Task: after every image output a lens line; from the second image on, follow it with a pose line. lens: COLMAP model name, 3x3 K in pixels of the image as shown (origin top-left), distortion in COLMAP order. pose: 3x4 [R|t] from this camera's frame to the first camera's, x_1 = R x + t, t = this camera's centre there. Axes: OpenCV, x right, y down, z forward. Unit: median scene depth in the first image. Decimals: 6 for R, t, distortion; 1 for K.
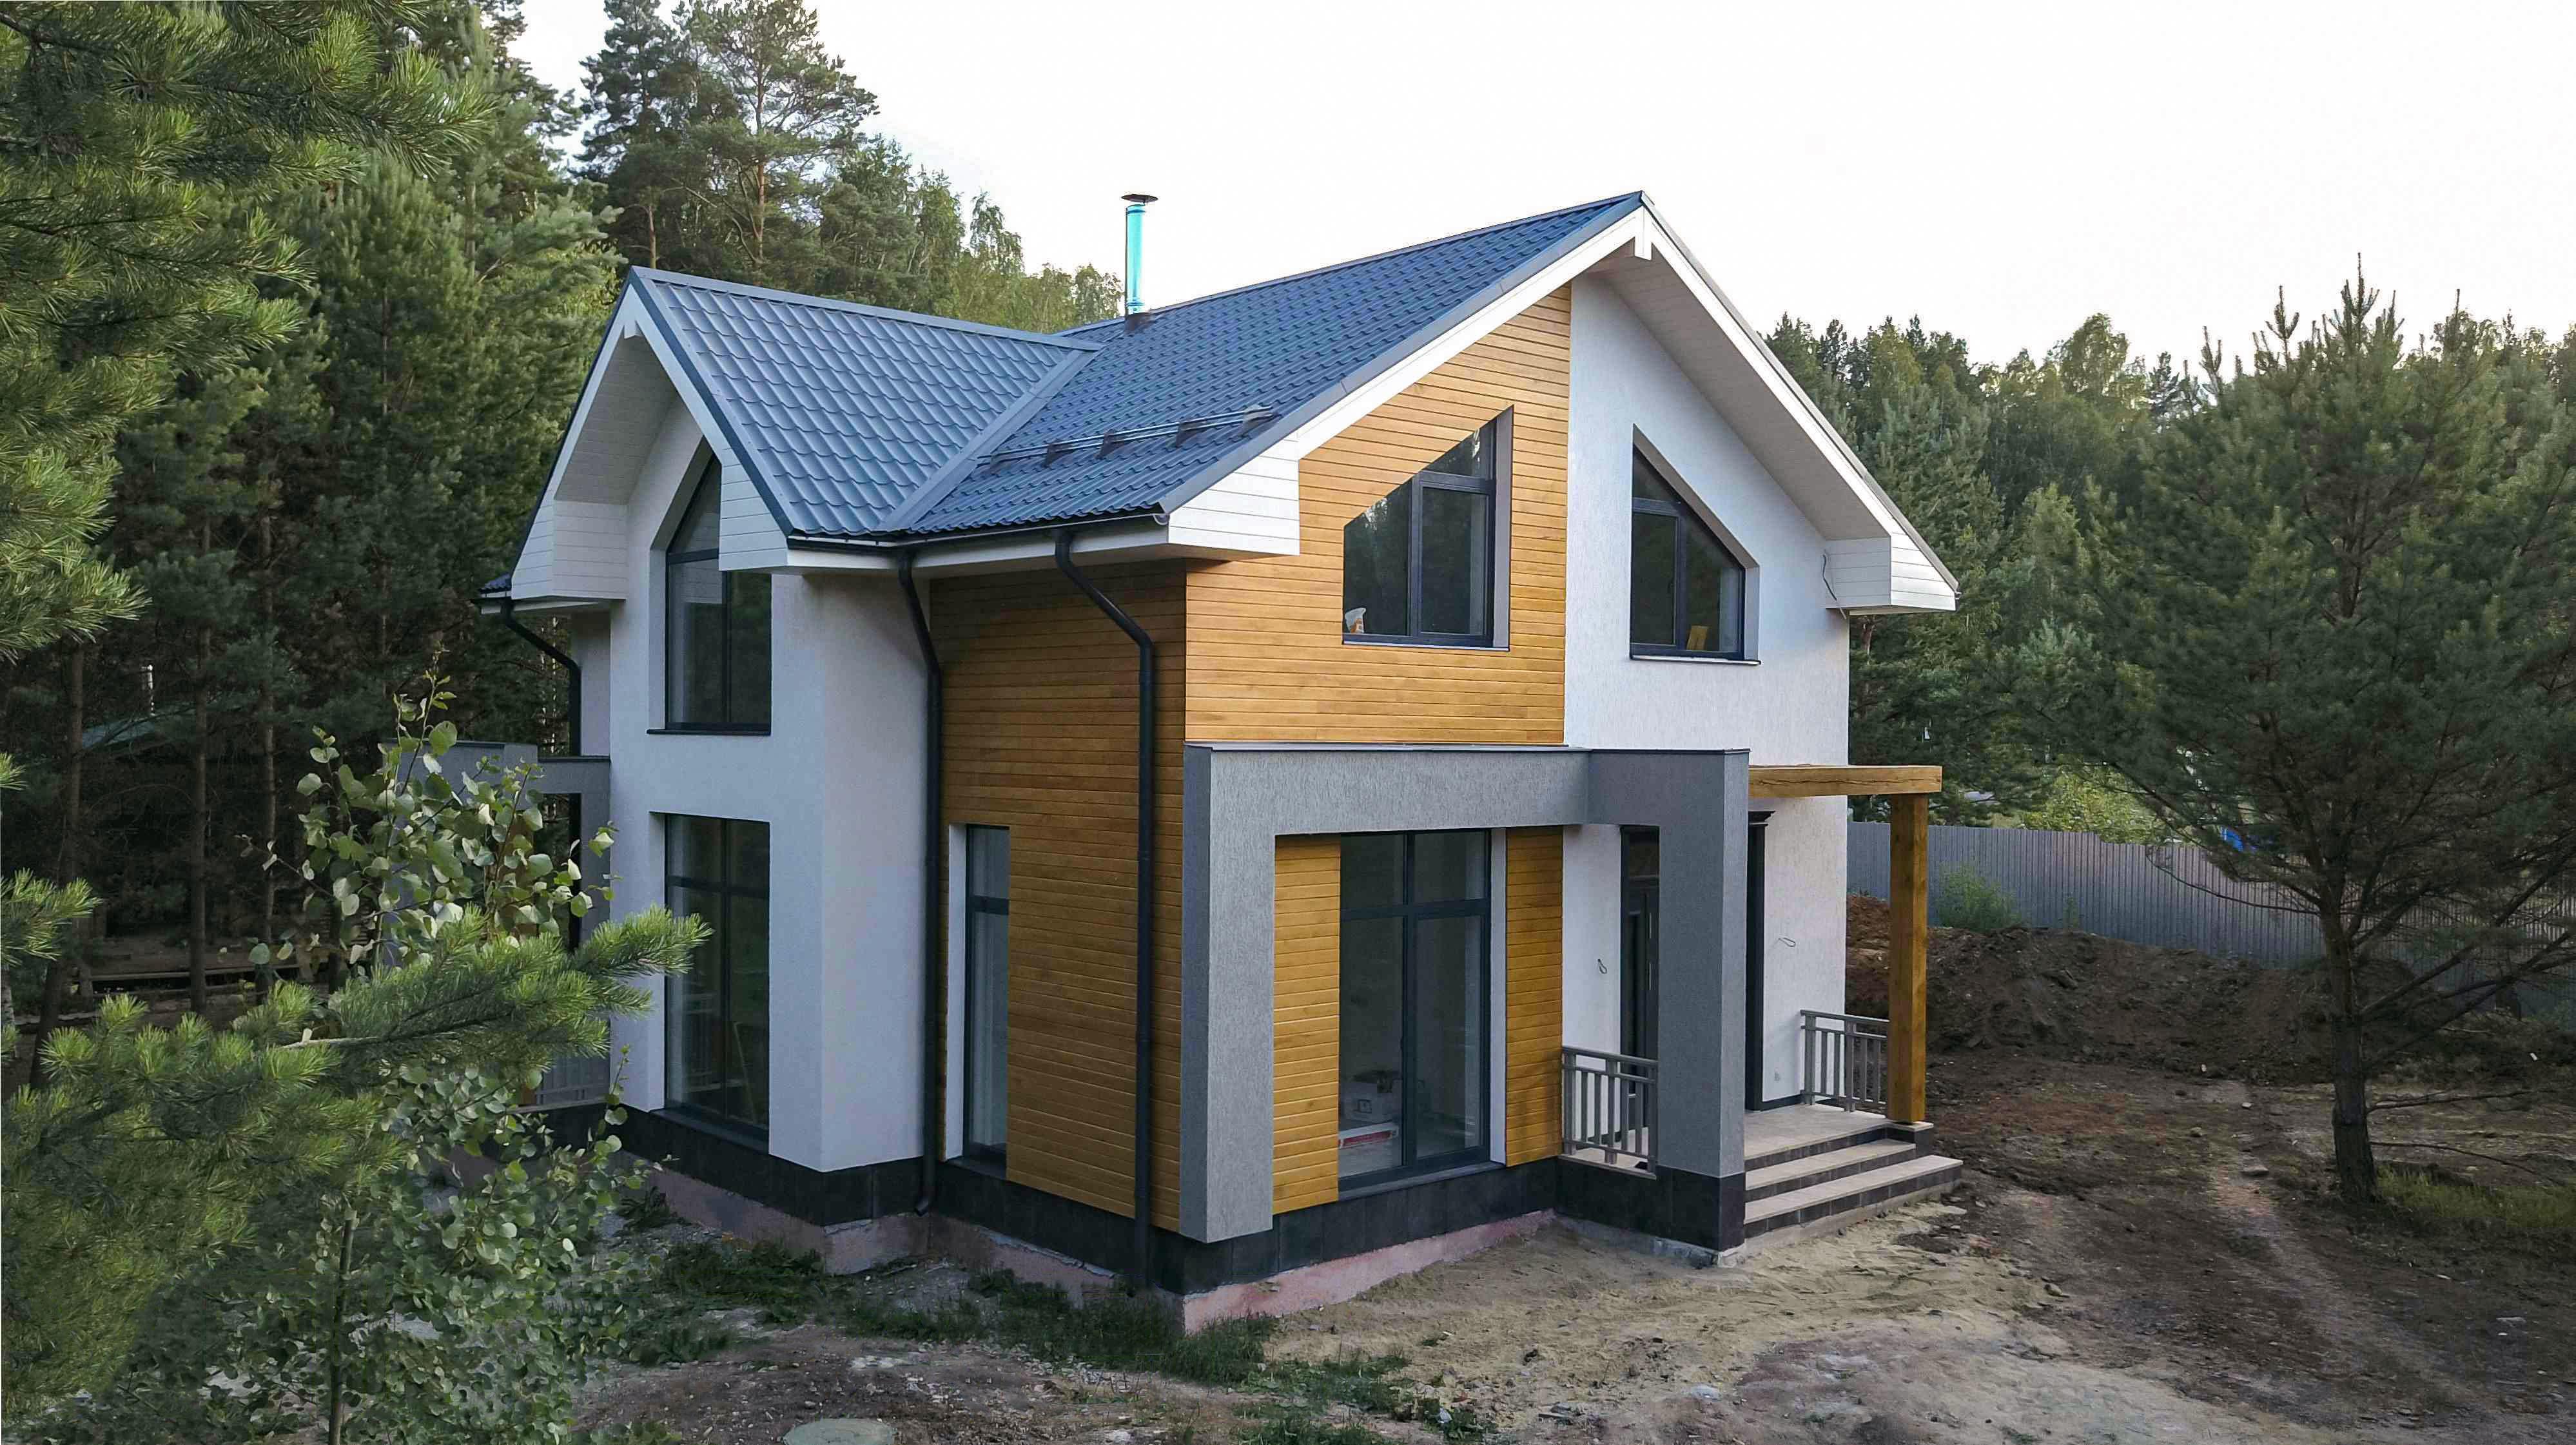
lens RADIAL K [[1988.8, 0, 1288.0], [0, 1988.8, 722.5], [0, 0, 1]] dist [0.002065, 0.005588]
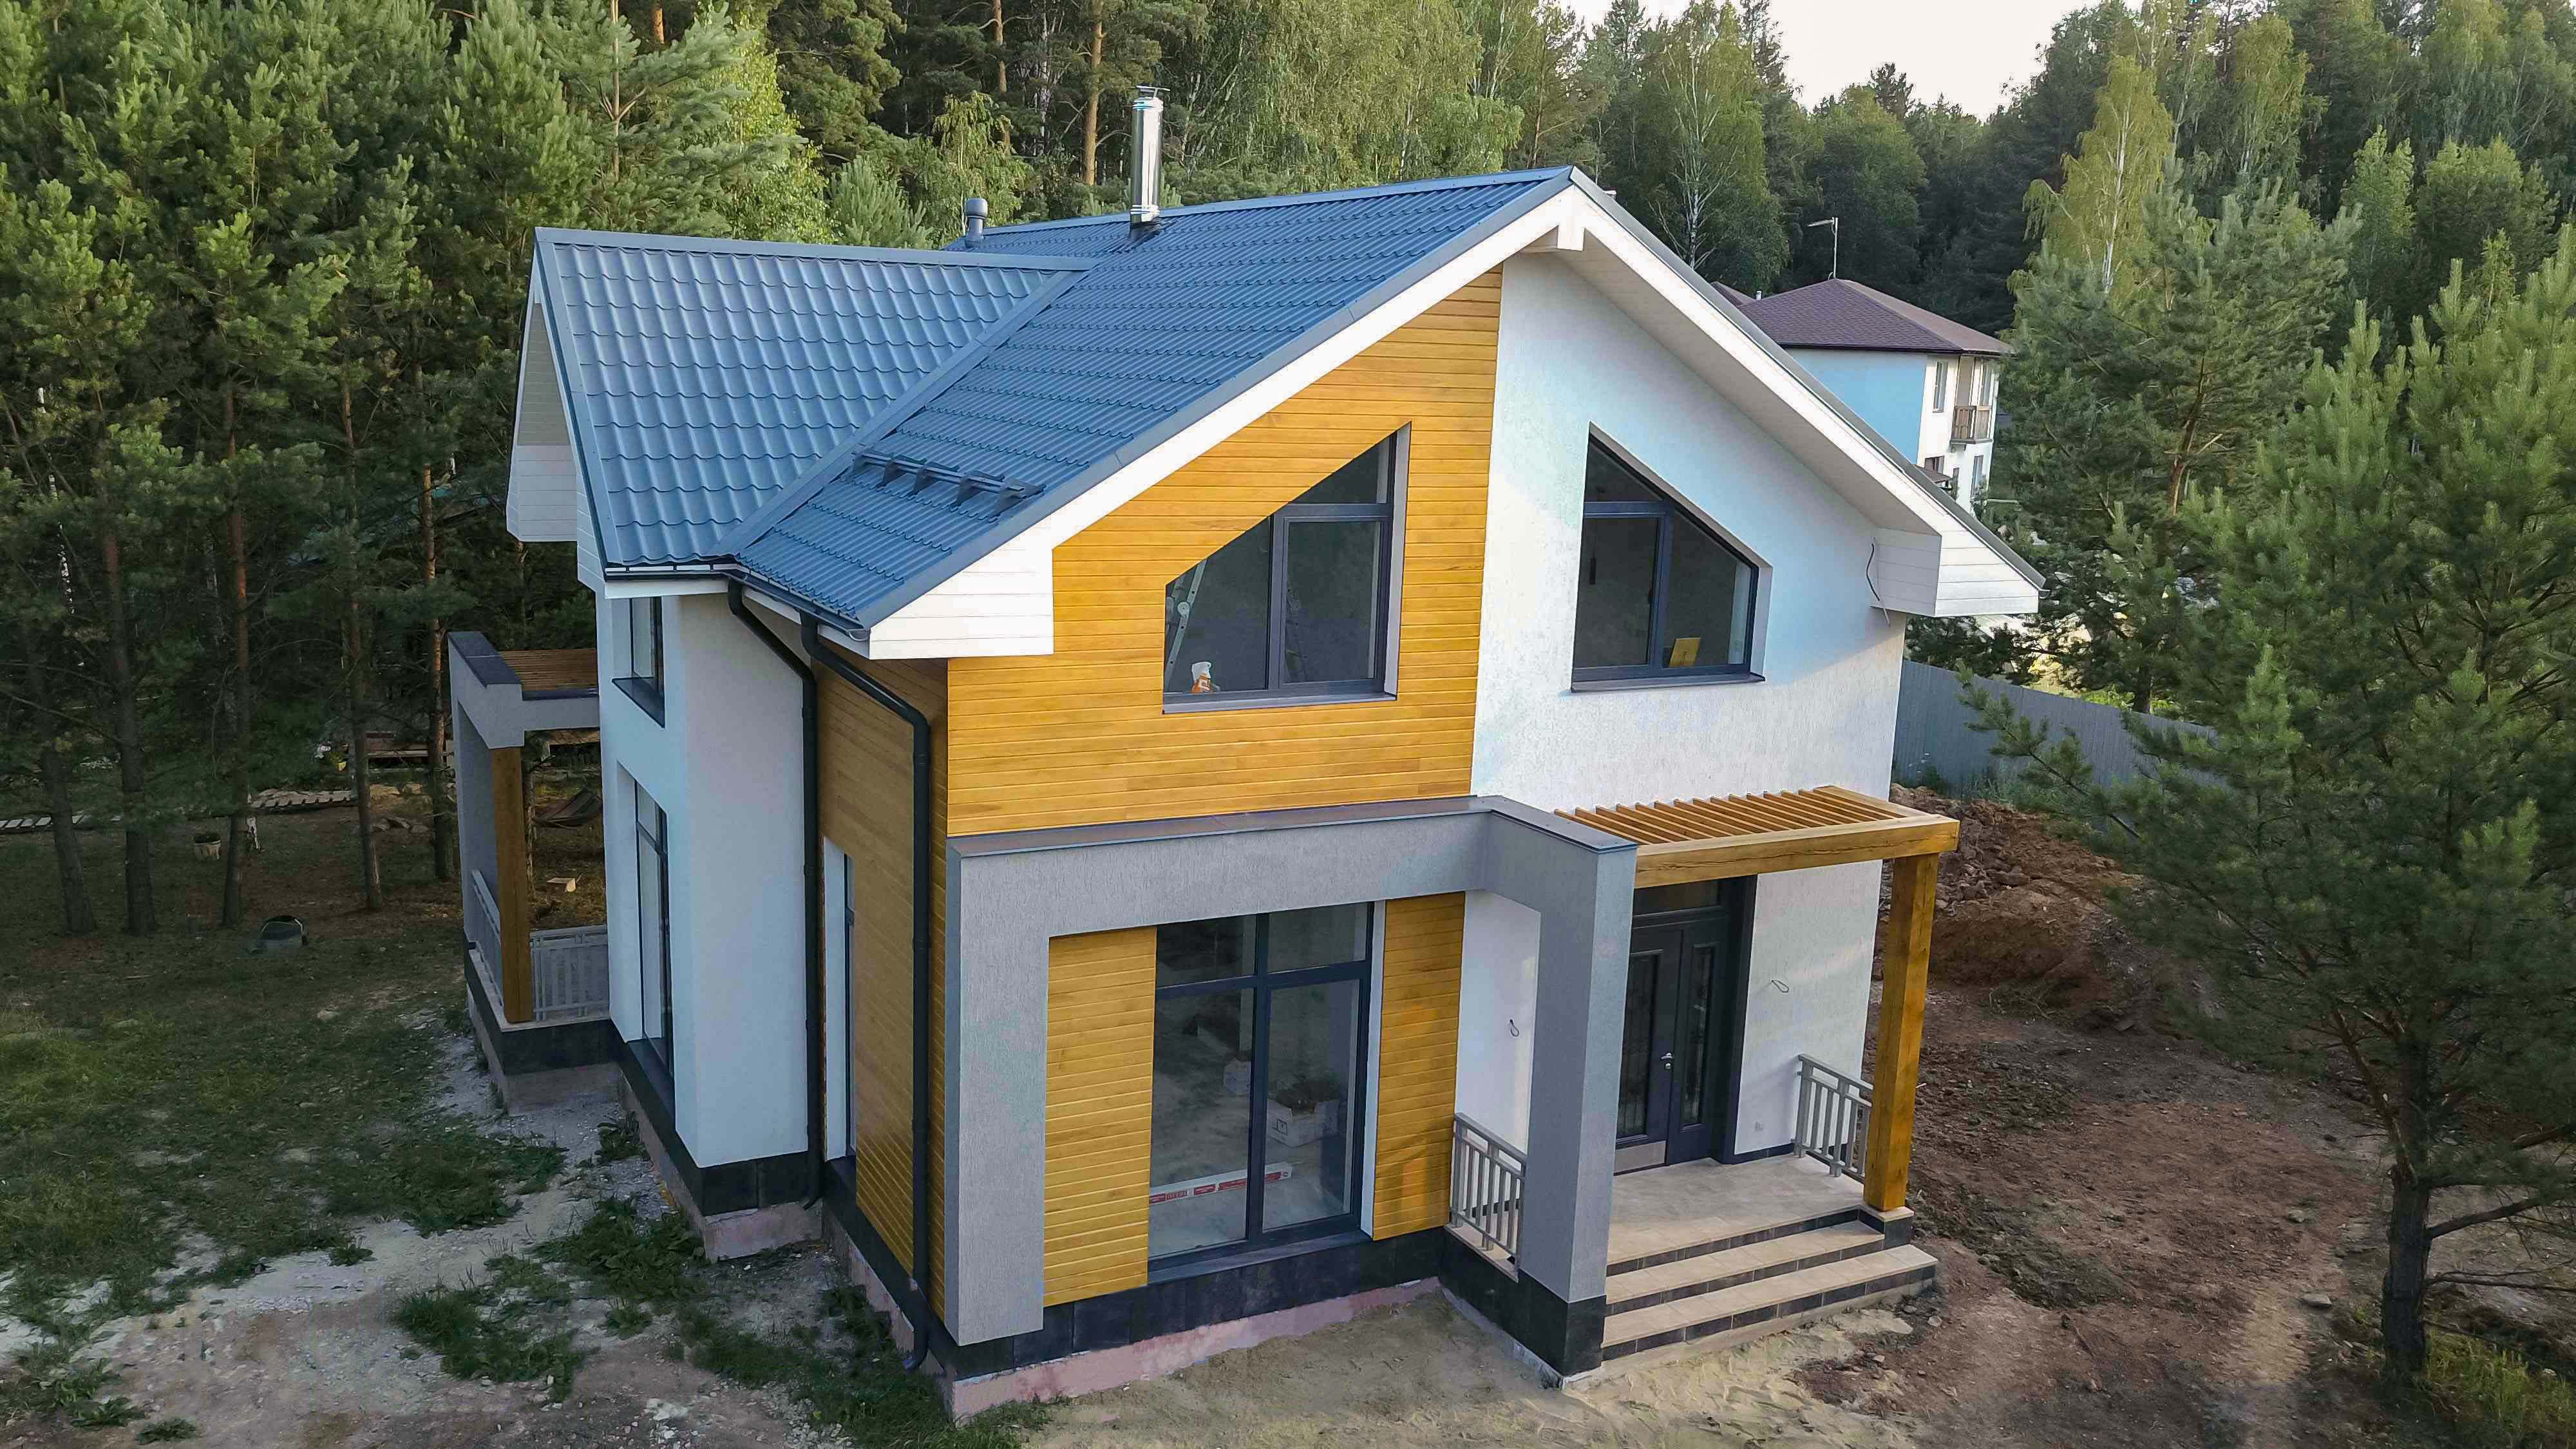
lens RADIAL K [[1989.0, 0, 1288.0], [0, 1989.0, 724.5], [0, 0, 1]] dist [0.002065, 0.005588]
pose [[0.970768, 0.069515, -0.229734, 0.267604], [-0.027057, 0.982734, 0.183032, -0.185284], [0.238491, -0.171466, 0.955888, 0.133298]]
